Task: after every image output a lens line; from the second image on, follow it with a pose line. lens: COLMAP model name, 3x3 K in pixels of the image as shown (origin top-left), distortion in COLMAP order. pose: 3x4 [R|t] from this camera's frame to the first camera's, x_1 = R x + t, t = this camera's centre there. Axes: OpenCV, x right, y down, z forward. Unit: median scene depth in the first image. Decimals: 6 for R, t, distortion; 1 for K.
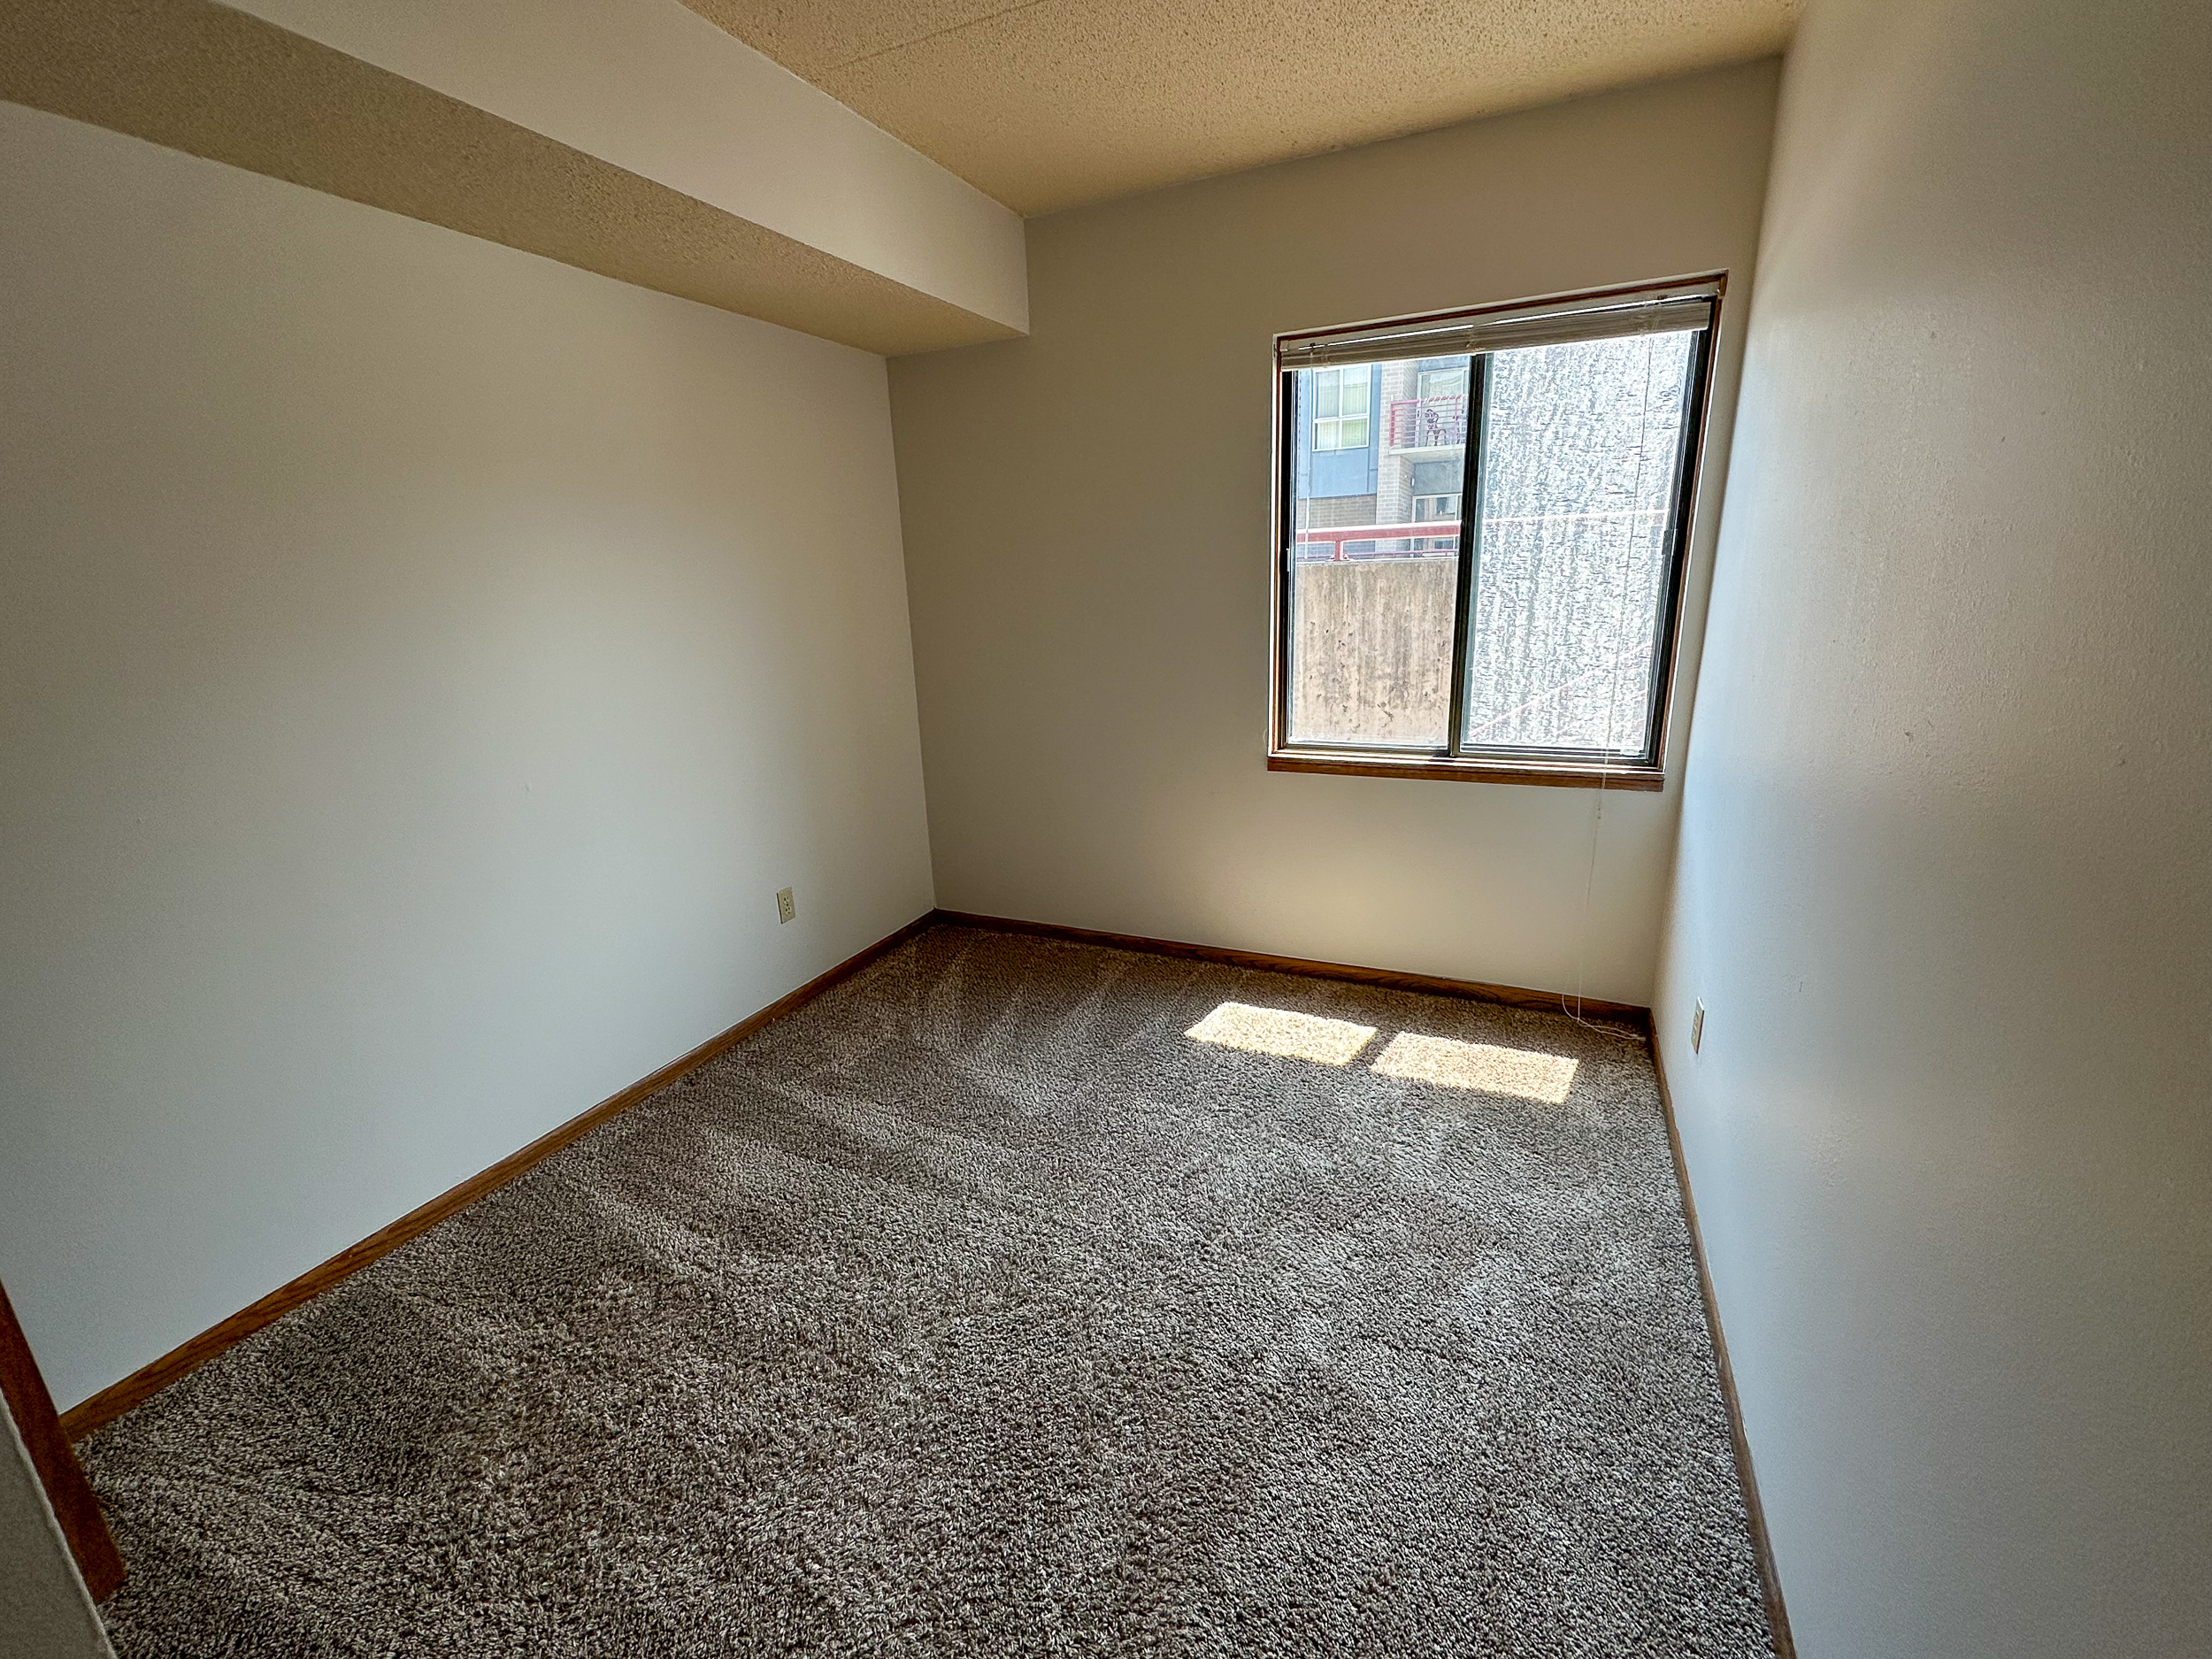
lens RADIAL K [[878.5, 0, 1104.7], [0, 878.5, 828.8], [0, 0, 1]] dist [-0.003231, 0.000620]
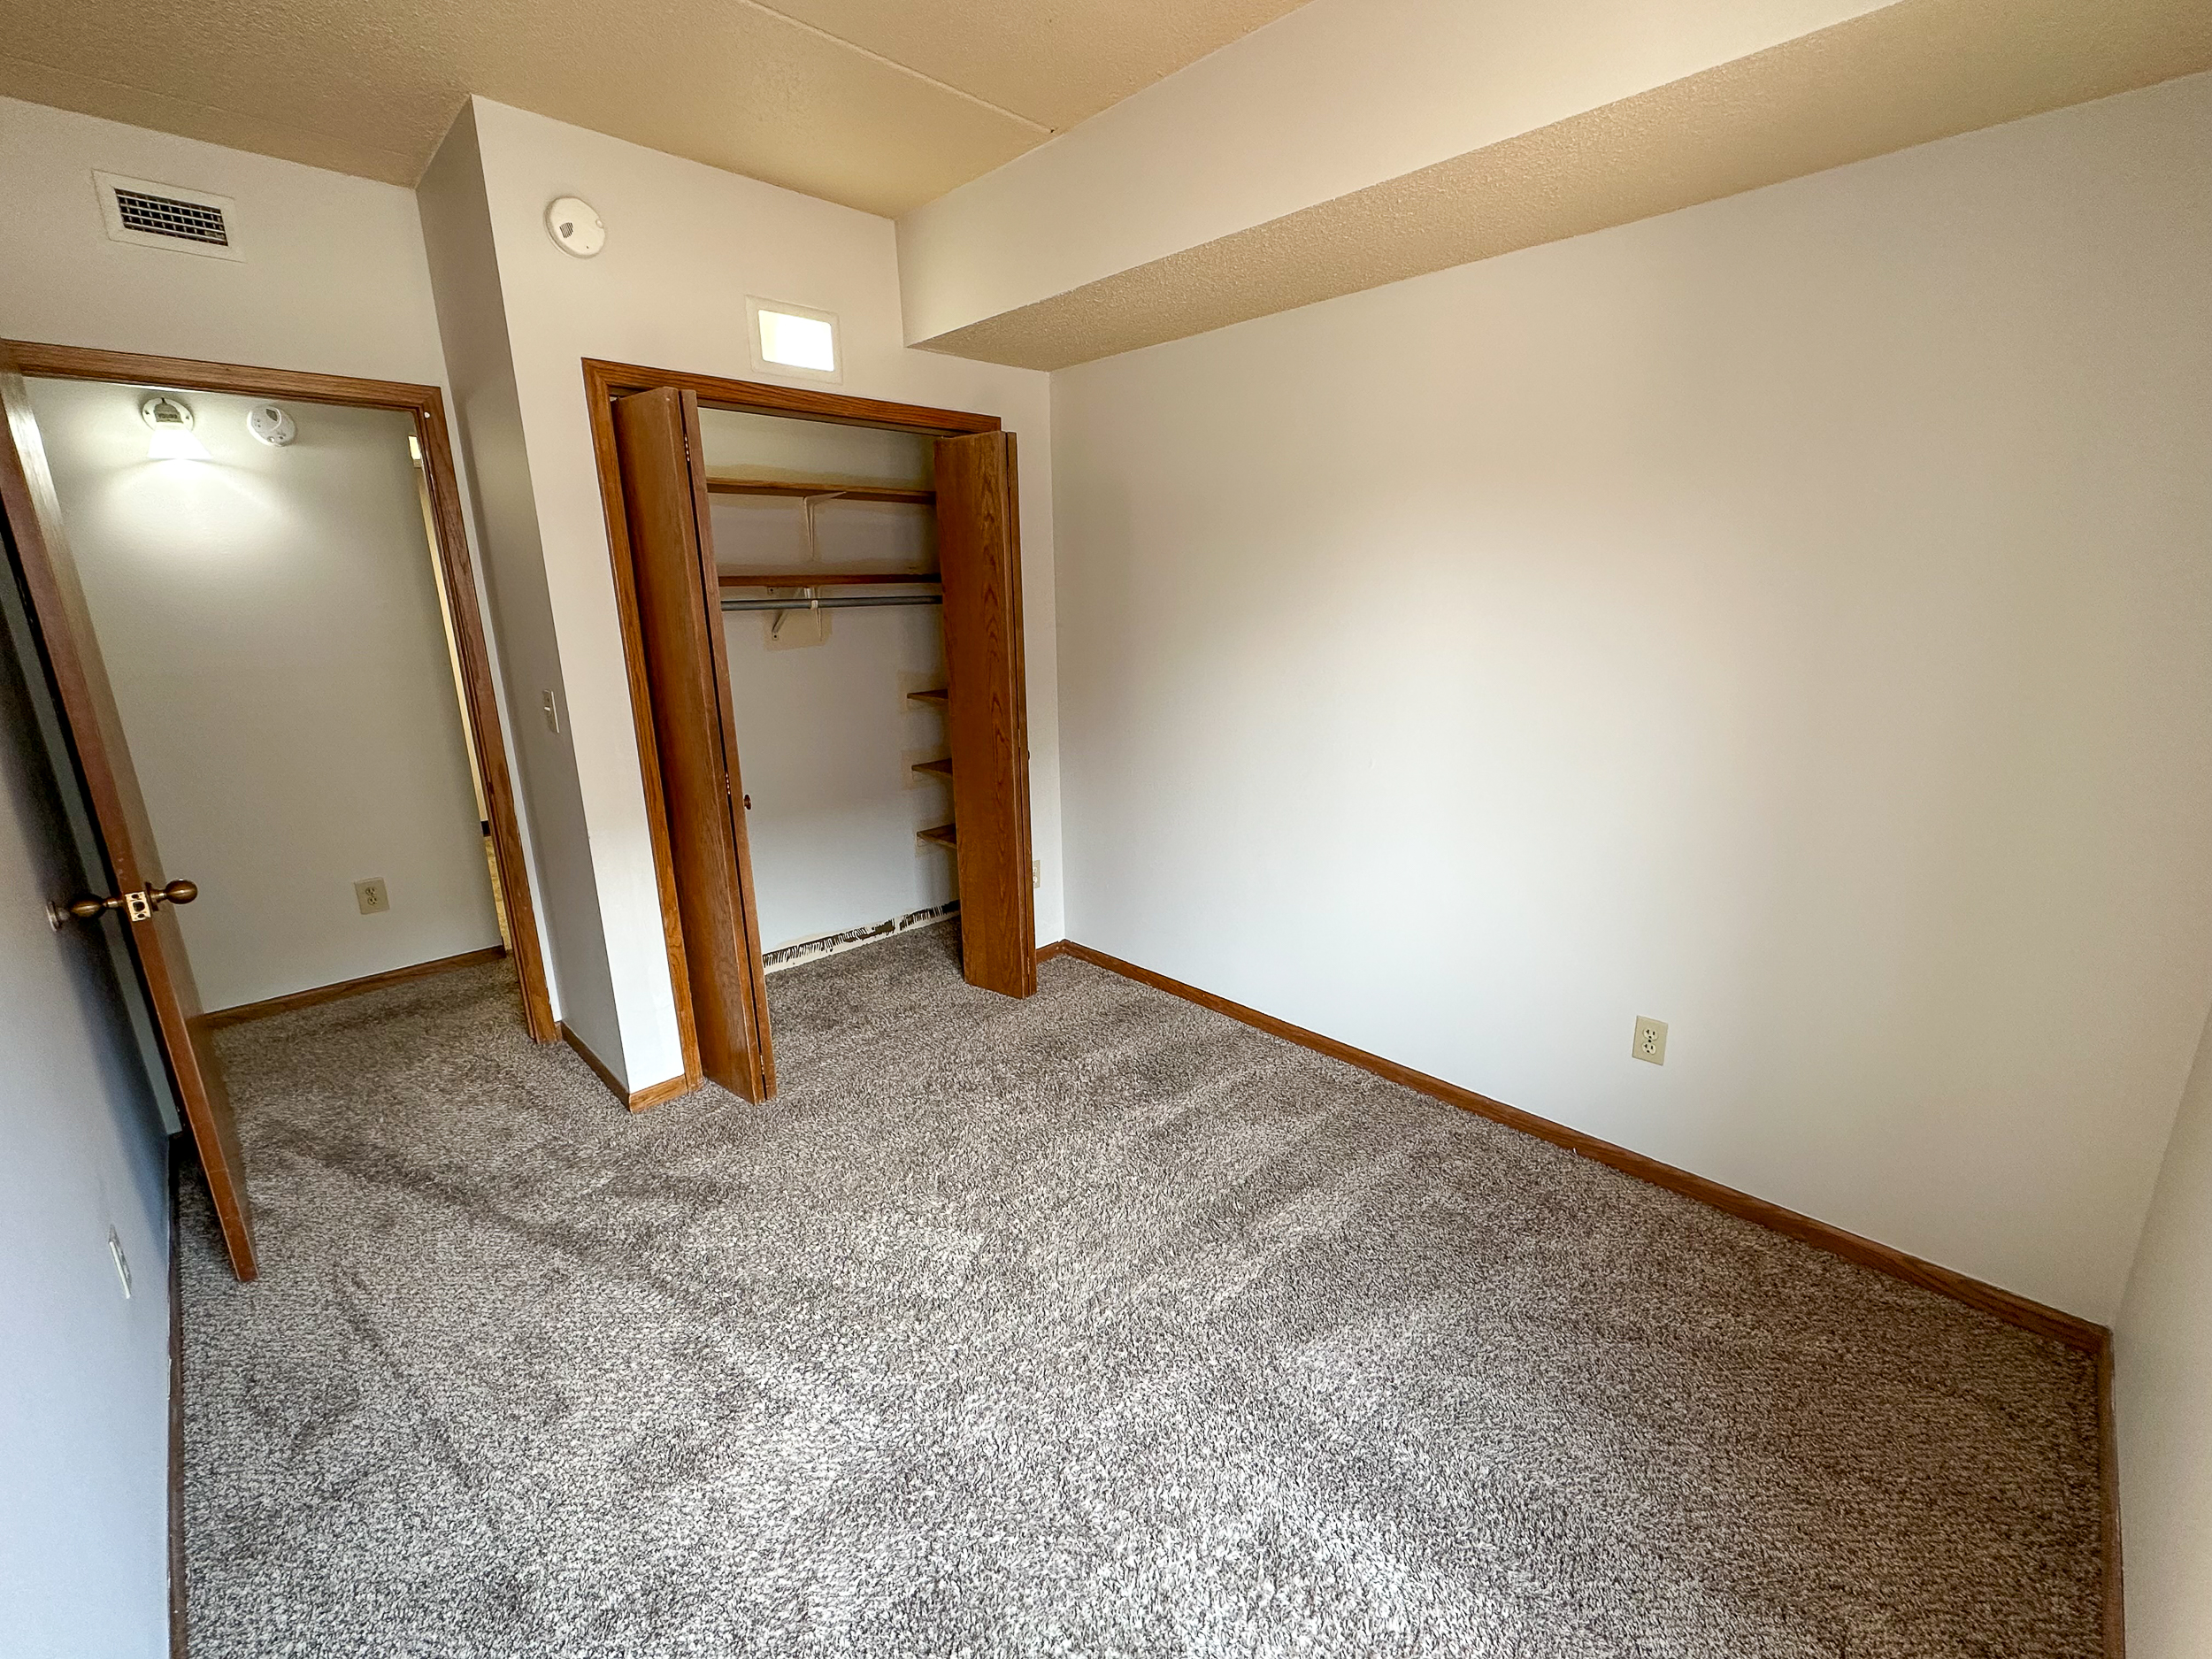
lens RADIAL K [[878.5, 0, 1104.7], [0, 878.5, 828.8], [0, 0, 1]] dist [-0.003231, 0.000620]
pose [[-0.354044, 0.275888, -0.893610, 0.506528], [-0.218203, 0.904761, 0.365781, -0.306235], [0.909418, 0.324491, -0.260126, 0.943399]]
